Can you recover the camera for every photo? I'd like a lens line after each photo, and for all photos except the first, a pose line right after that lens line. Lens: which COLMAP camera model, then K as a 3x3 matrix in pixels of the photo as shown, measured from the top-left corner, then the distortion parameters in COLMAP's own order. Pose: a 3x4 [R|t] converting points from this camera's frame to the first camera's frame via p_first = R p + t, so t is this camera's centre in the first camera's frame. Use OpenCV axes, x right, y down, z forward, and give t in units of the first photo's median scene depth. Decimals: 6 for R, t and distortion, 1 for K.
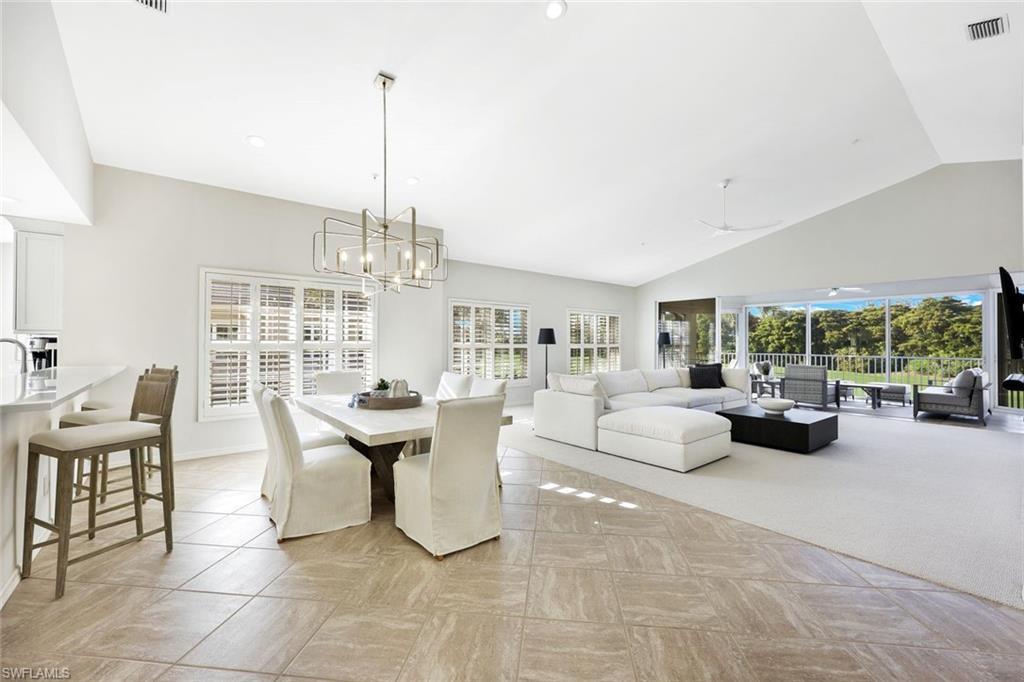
lens RADIAL K [[425.1, 0, 512.0], [0, 425.1, 341.0], [0, 0, 1]] dist [0.002204, -0.000032]
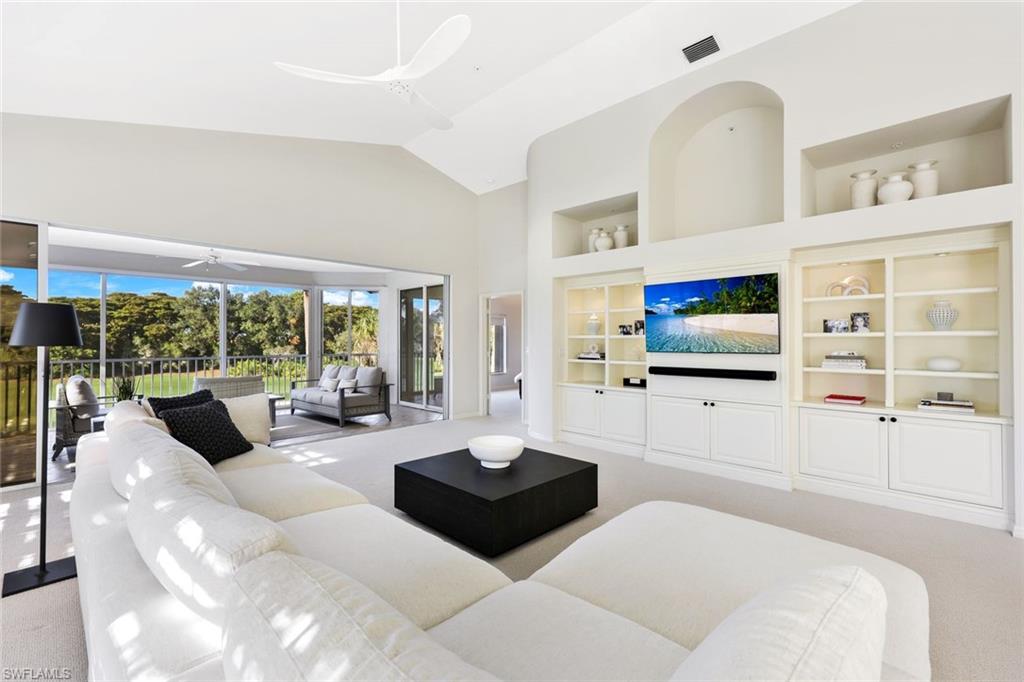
lens RADIAL K [[460.3, 0, 512.0], [0, 460.3, 341.0], [0, 0, 1]] dist [0.000602, -0.000010]
pose [[-0.112134, -0.004959, 0.993681, -0.012618], [-0.002570, 0.999986, 0.004701, 0.001672], [-0.993690, -0.002026, -0.112145, 0.595711]]
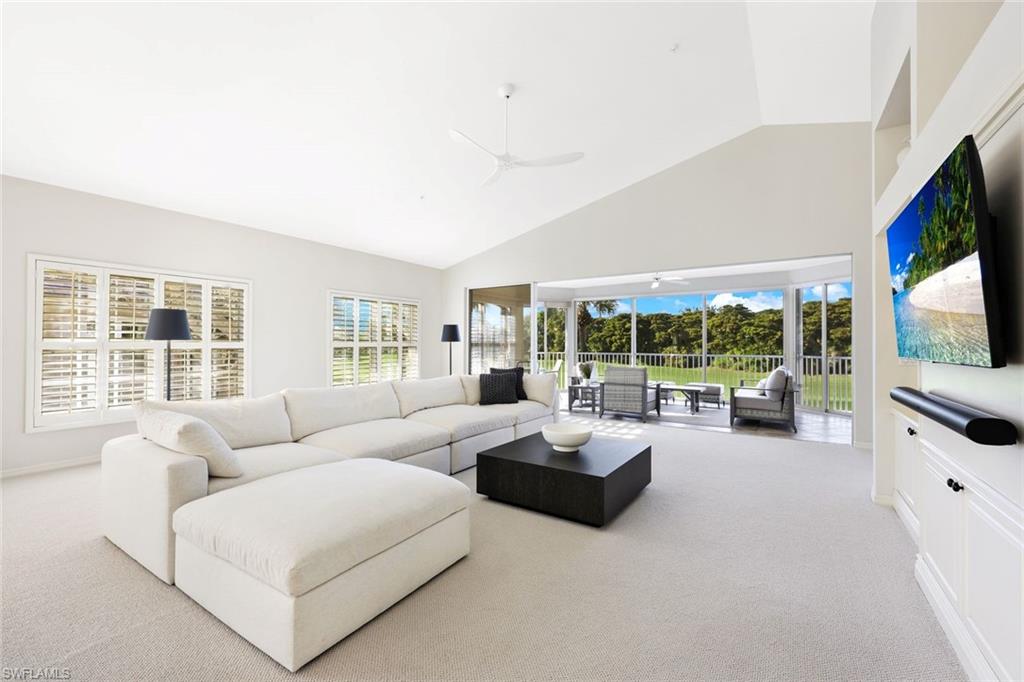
lens RADIAL K [[429.9, 0, 512.0], [0, 429.9, 341.0], [0, 0, 1]] dist [0.000496, -0.000007]
pose [[0.951764, 0.000725, 0.306829, 0.193130], [-0.001171, 0.999999, 0.001270, 0.005117], [-0.306828, -0.001568, 0.951764, 0.234519]]
